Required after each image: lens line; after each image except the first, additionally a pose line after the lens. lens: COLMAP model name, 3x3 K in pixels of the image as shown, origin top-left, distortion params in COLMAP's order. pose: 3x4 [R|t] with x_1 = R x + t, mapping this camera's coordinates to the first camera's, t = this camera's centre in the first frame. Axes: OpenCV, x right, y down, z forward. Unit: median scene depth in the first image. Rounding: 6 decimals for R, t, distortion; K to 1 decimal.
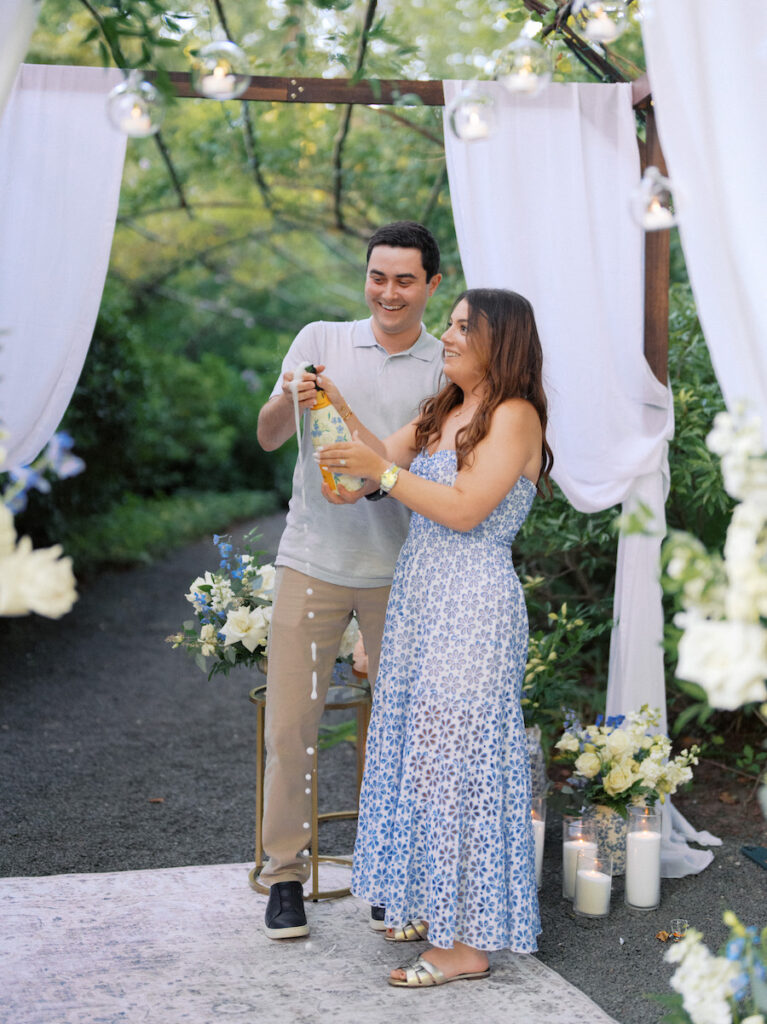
lens RADIAL K [[1621.3, 0, 383.7], [0, 1621.3, 463.2], [0, 0, 1]] dist [0.012953, 0.160413]
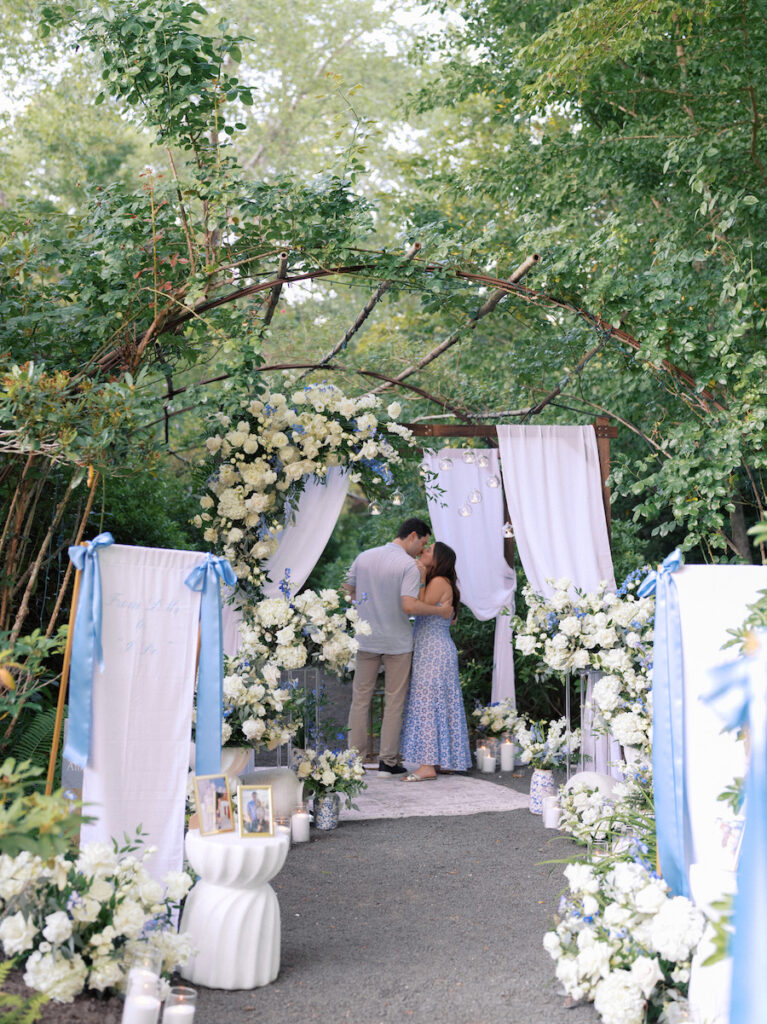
lens RADIAL K [[1621.3, 0, 383.7], [0, 1621.3, 463.2], [0, 0, 1]] dist [0.012953, 0.160413]
pose [[0.996007, -0.001379, 0.089267, -0.255896], [0.009504, 0.995836, -0.090661, 0.014220], [-0.088770, 0.091147, 0.991873, -1.525153]]
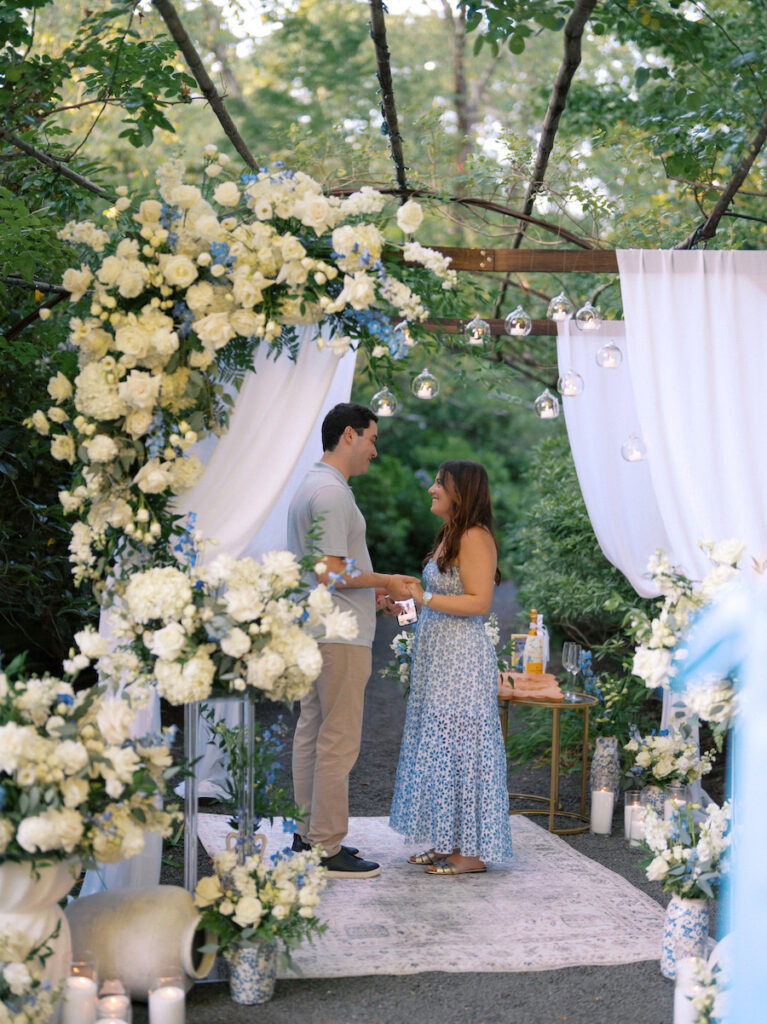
lens RADIAL K [[1612.9, 0, 383.5], [0, 1612.9, 512.0], [0, 0, 1]] dist [0.004603, 0.042226]
pose [[0.994626, 0.011739, -0.102865, 0.033524], [-0.013682, 0.999741, -0.018200, -0.020916], [0.102625, 0.019510, 0.994529, -0.577979]]
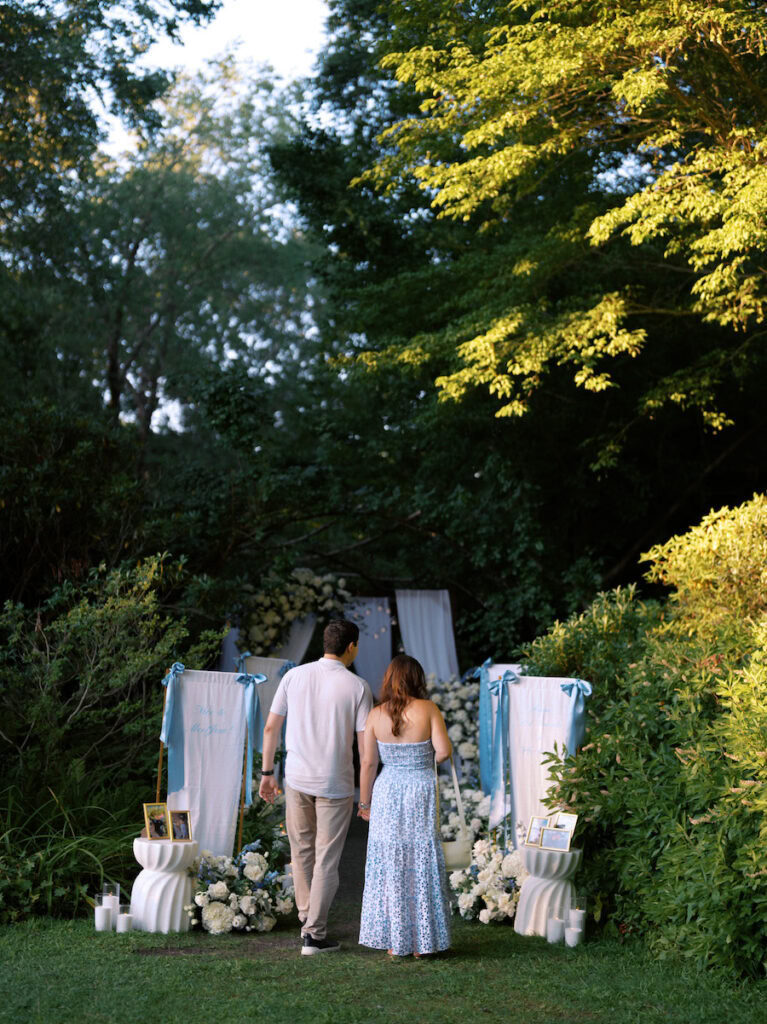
lens RADIAL K [[1612.9, 0, 383.5], [0, 1612.9, 512.0], [0, 0, 1]] dist [0.004603, 0.042226]
pose [[0.981155, 0.010855, 0.192917, -0.692803], [0.013706, 0.991995, -0.125529, 0.072655], [-0.192736, 0.125807, 0.973152, -3.209372]]
